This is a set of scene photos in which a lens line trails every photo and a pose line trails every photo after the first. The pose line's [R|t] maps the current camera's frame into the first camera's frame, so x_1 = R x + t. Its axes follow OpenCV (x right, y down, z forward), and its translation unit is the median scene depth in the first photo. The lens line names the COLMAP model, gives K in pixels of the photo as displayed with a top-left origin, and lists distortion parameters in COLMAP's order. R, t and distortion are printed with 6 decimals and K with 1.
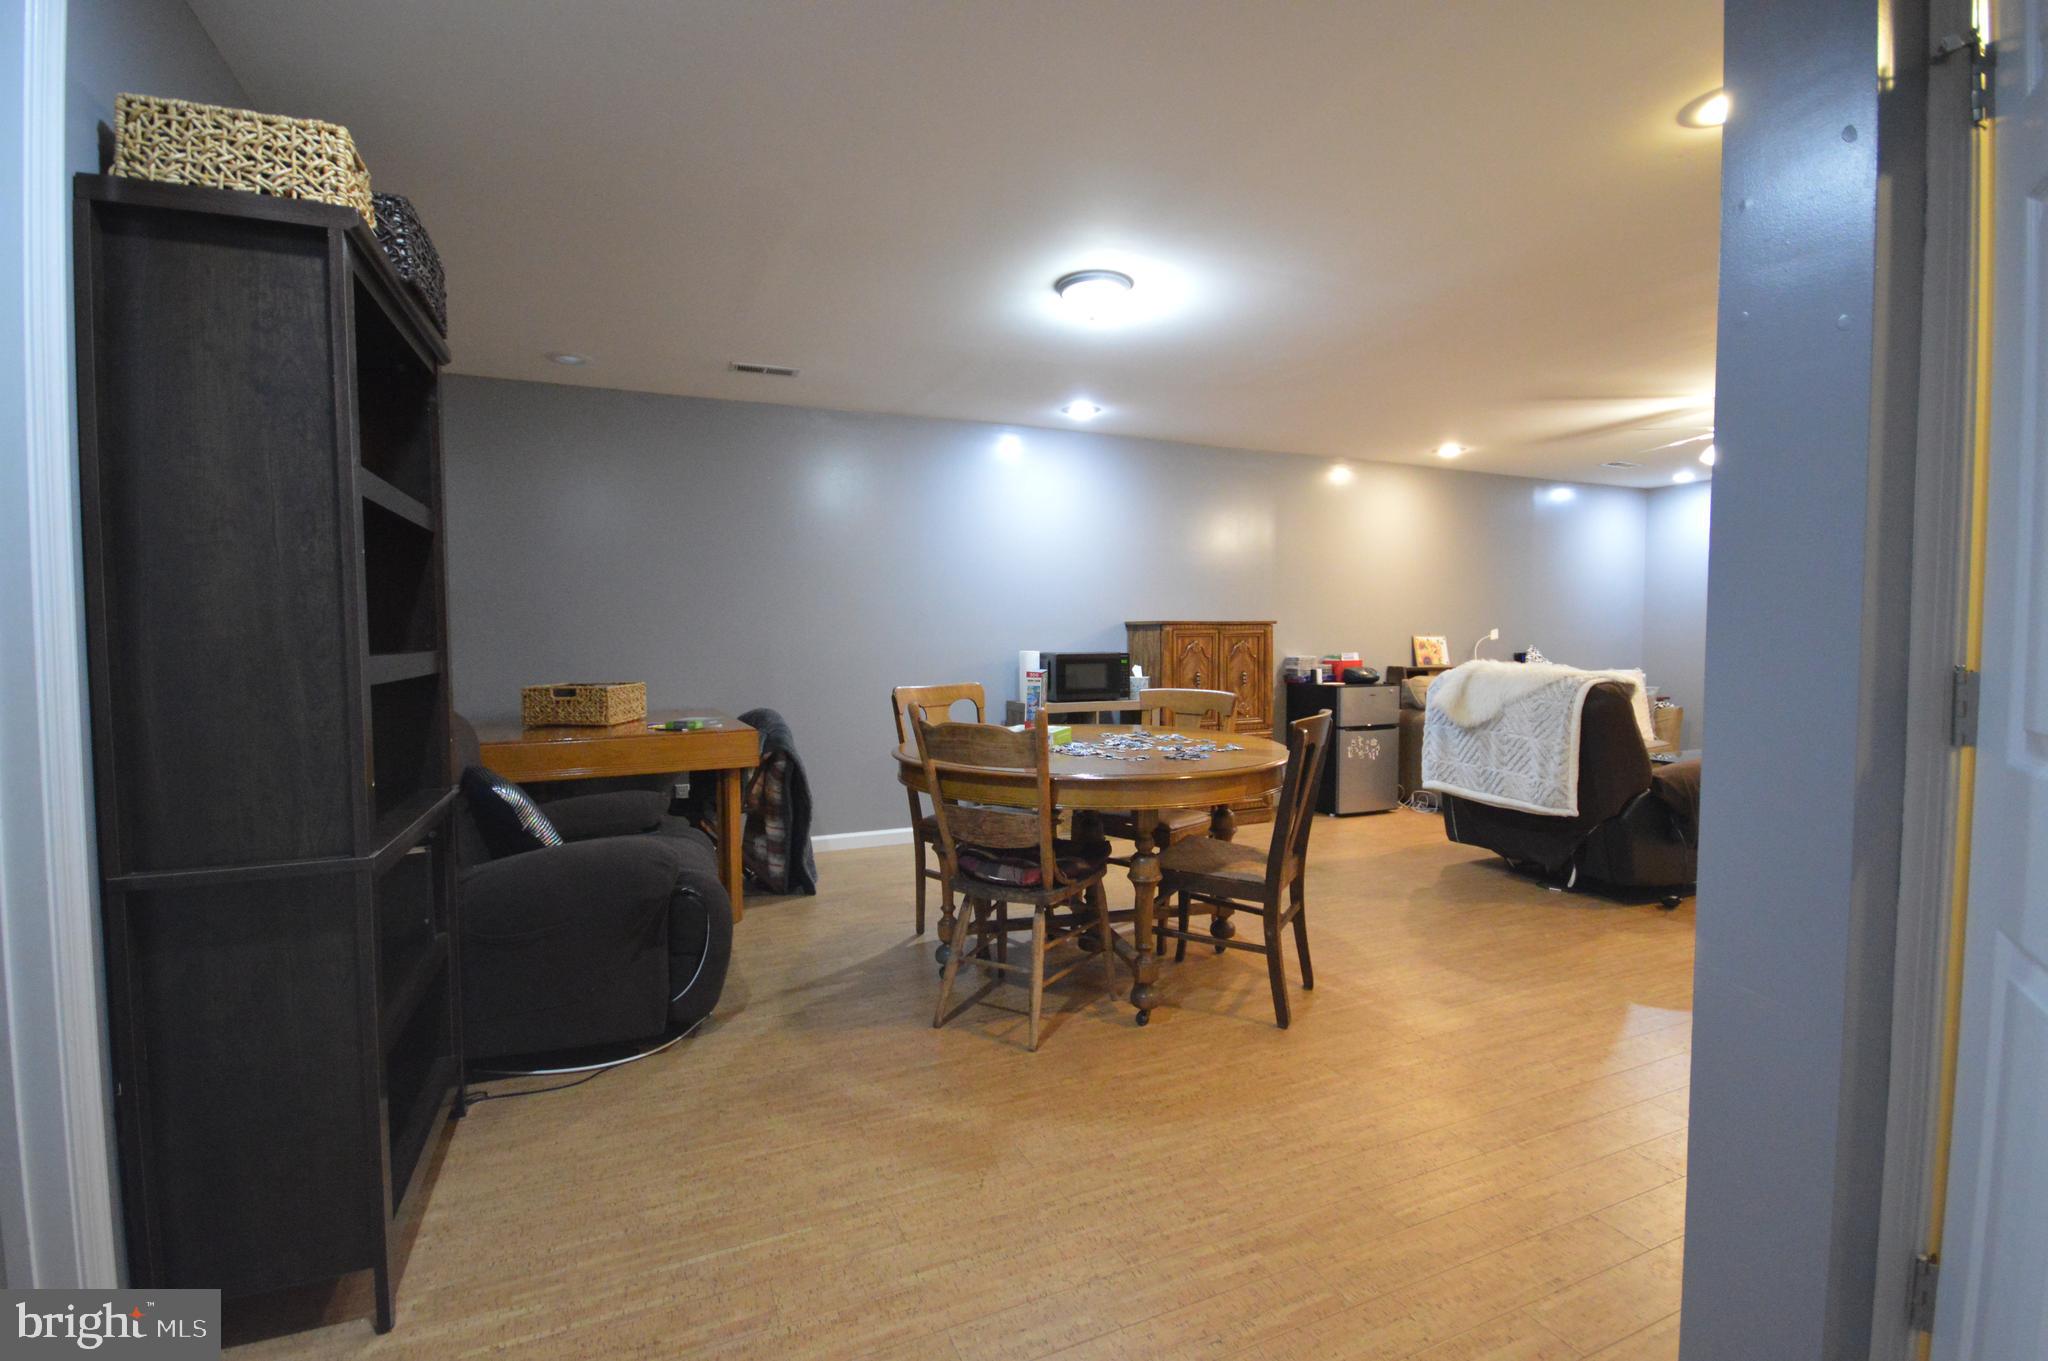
lens RADIAL K [[920.0, 0, 1028.2], [0, 920.0, 684.9], [0, 0, 1]] dist [-0.001650, -0.000593]
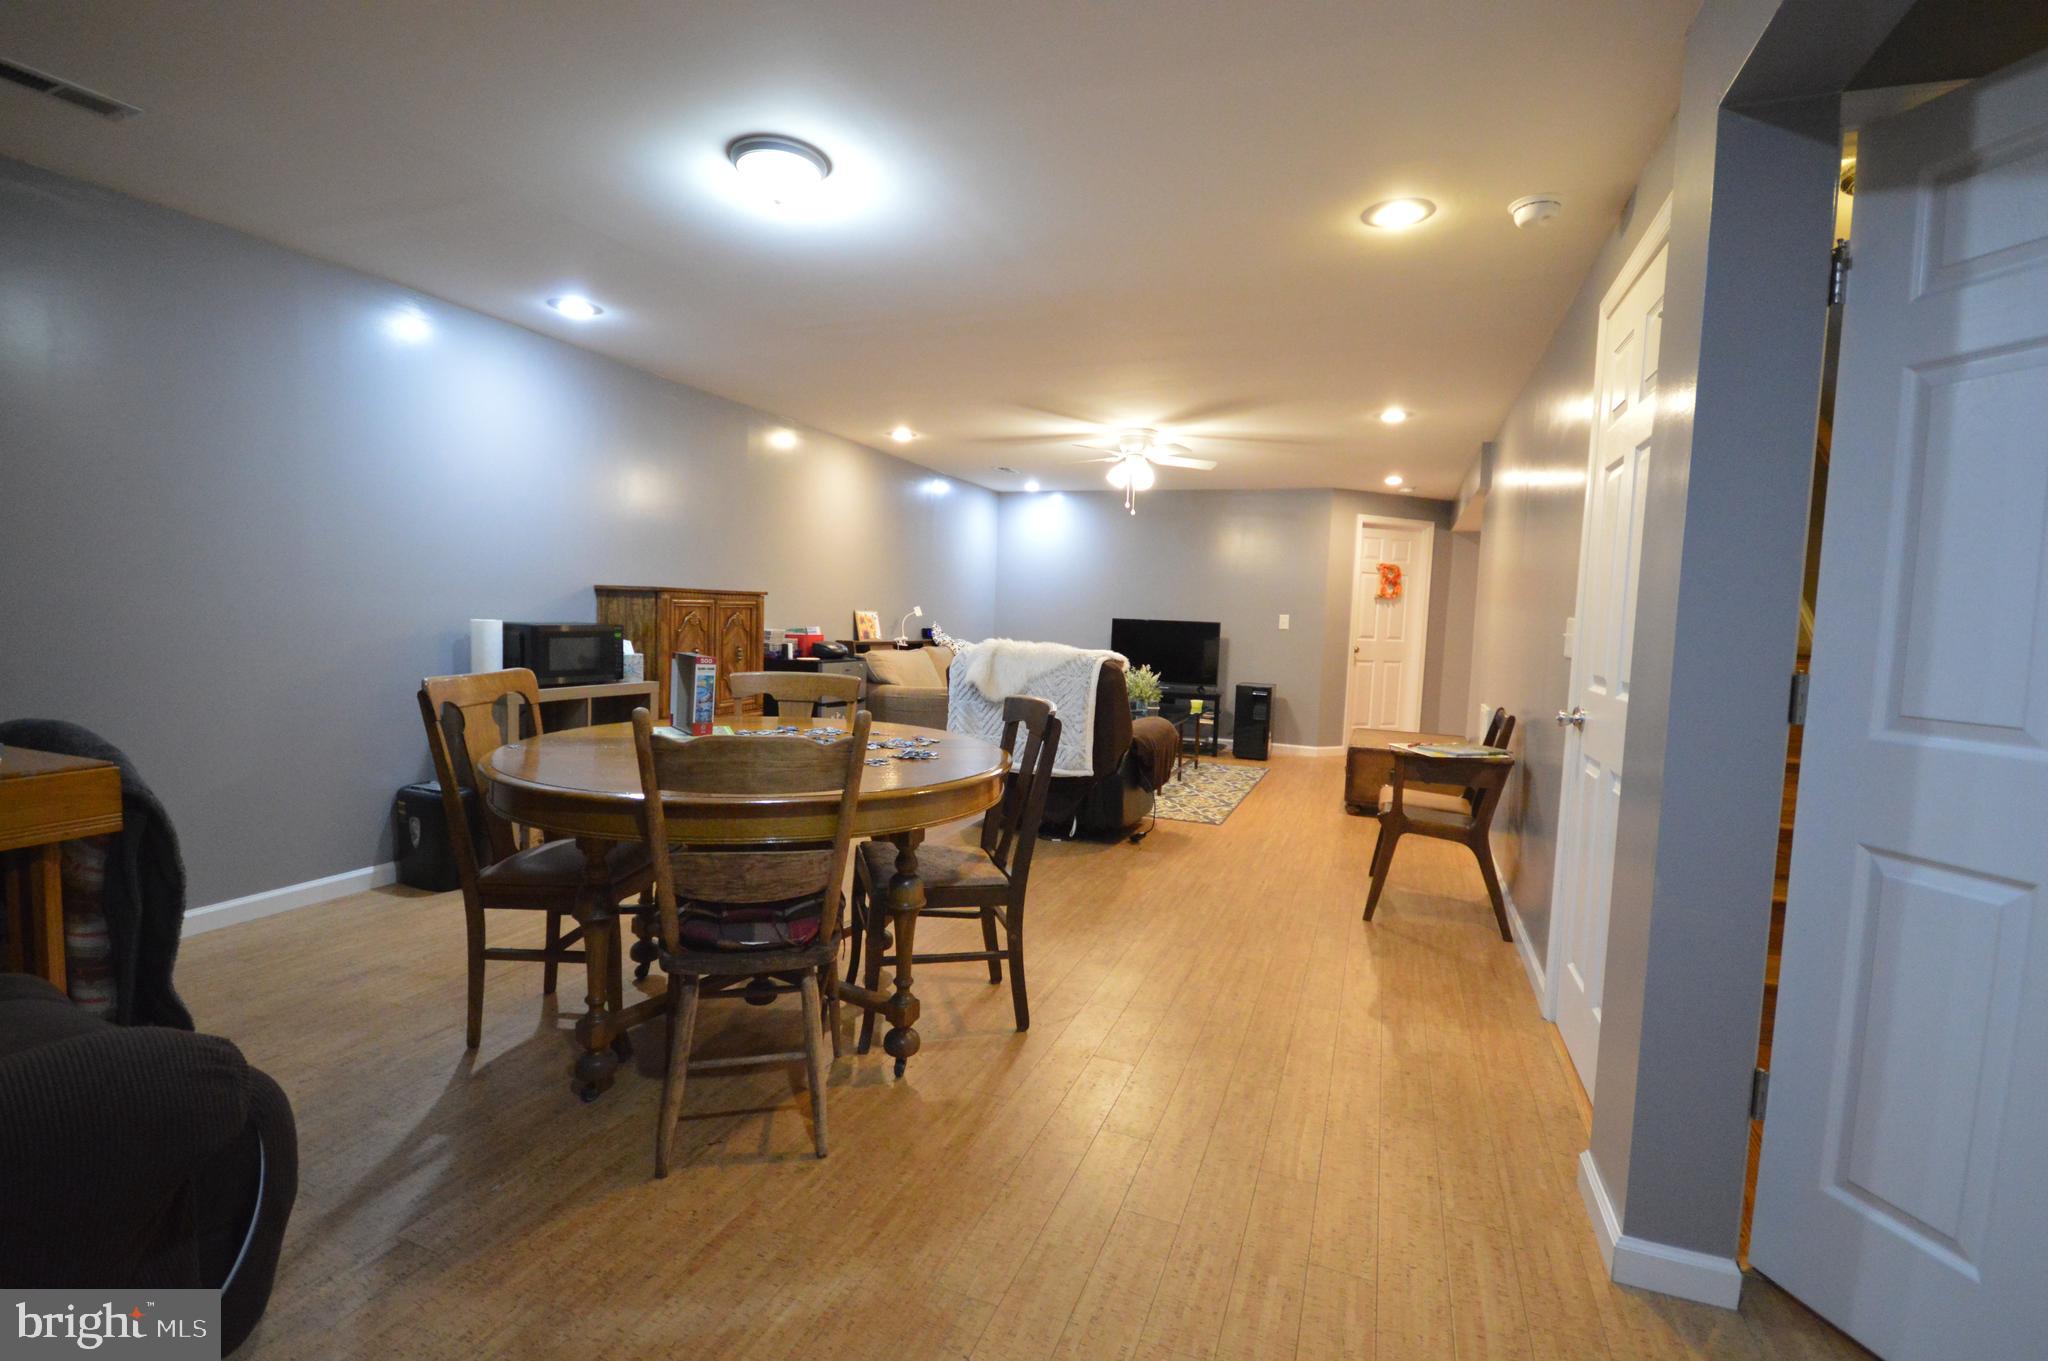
lens RADIAL K [[920.0, 0, 1019.7], [0, 920.0, 676.6], [0, 0, 1]] dist [-0.001650, -0.000593]
pose [[0.717094, -0.022810, 0.696603, -0.206372], [0.003119, 0.999559, 0.029519, -0.012147], [-0.696969, -0.018995, 0.716849, 0.176314]]
